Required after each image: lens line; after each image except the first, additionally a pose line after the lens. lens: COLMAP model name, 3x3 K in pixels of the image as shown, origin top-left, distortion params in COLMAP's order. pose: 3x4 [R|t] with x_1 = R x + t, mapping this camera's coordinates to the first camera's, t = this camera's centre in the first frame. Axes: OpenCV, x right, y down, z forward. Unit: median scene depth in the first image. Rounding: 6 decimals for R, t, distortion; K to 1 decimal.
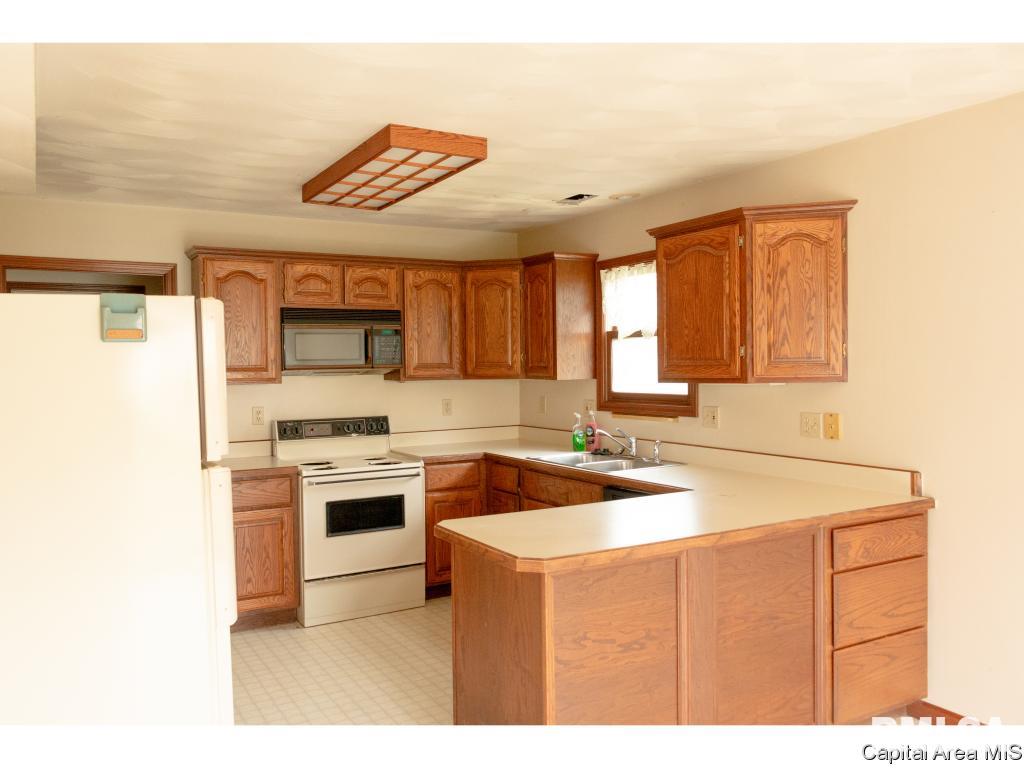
lens RADIAL K [[807.4, 0, 484.9], [0, 807.4, 388.5], [0, 0, 1]] dist [-0.000383, -0.004020]
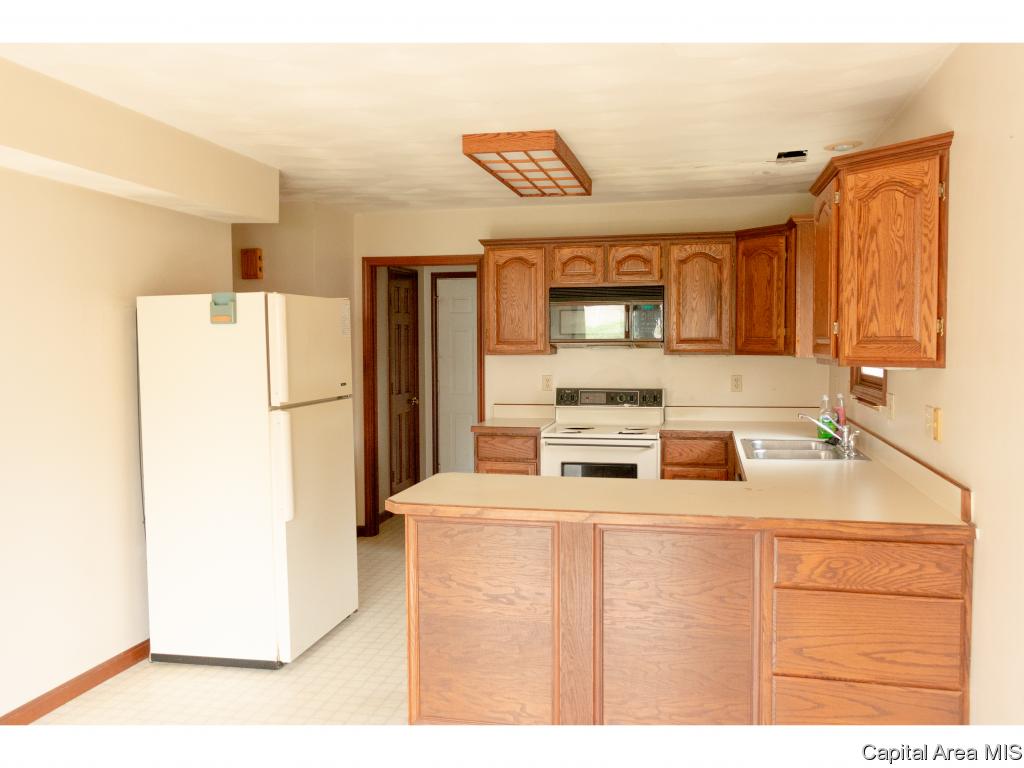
lens RADIAL K [[807.4, 0, 454.0], [0, 807.4, 387.8], [0, 0, 1]] dist [-0.000383, -0.004020]
pose [[0.737106, 0.049993, -0.673926, 0.420111], [-0.025758, 0.998614, 0.045906, -0.008559], [0.675286, -0.016479, 0.737372, 0.073061]]
